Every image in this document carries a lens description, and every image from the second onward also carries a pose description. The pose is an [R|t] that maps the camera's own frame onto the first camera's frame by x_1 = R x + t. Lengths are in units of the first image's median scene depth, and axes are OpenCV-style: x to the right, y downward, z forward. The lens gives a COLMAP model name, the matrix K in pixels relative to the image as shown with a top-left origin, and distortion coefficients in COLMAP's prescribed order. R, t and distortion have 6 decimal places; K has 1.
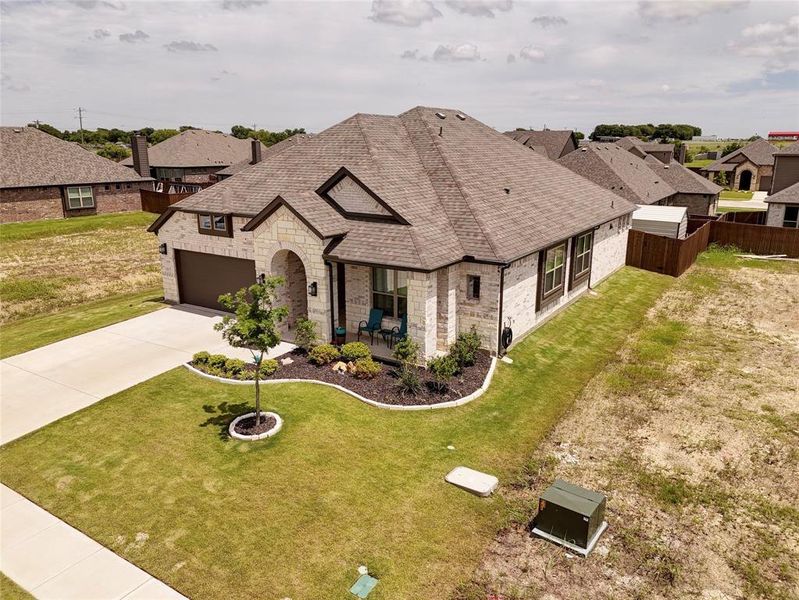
lens RADIAL K [[591.7, 0, 392.9], [0, 591.7, 301.6], [0, 0, 1]] dist [0.064392, -0.050039]
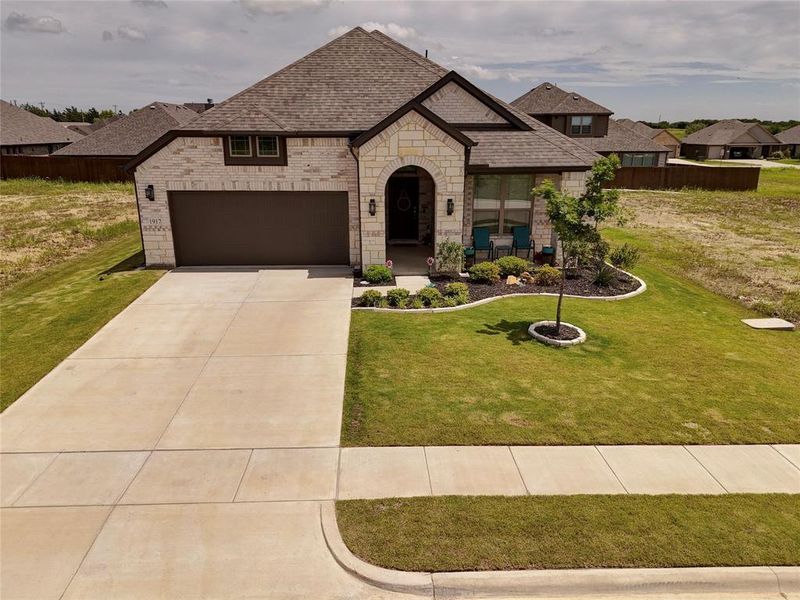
lens RADIAL K [[592.4, 0, 402.0], [0, 592.4, 303.5], [0, 0, 1]] dist [0.064392, -0.050039]
pose [[0.813788, -0.161120, 0.558381, -0.702525], [0.150591, 0.986446, 0.065166, 0.053396], [-0.561313, 0.031056, 0.827021, 0.290218]]
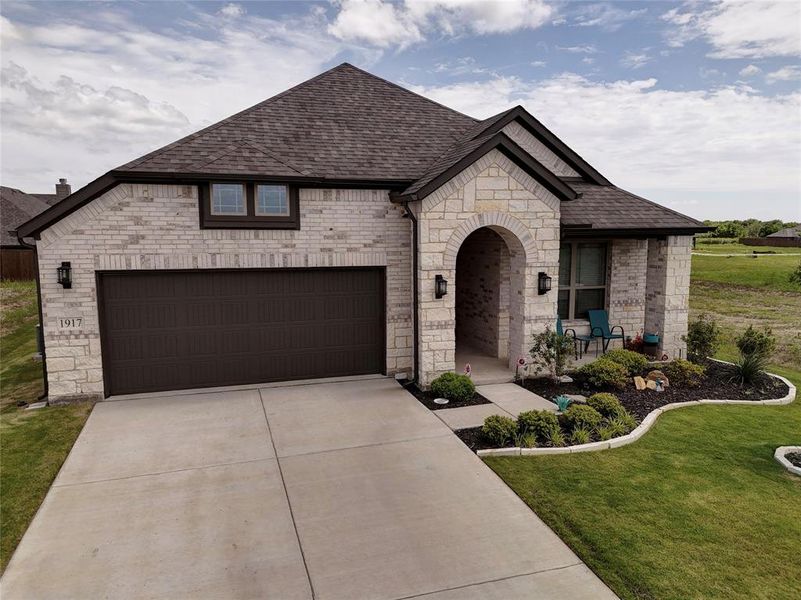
lens RADIAL K [[593.2, 0, 405.3], [0, 593.2, 301.1], [0, 0, 1]] dist [0.064392, -0.050039]
pose [[0.636220, -0.093764, 0.765789, -0.699101], [0.201216, 0.978401, -0.047374, -0.001306], [-0.744806, 0.184229, 0.641345, 0.685114]]
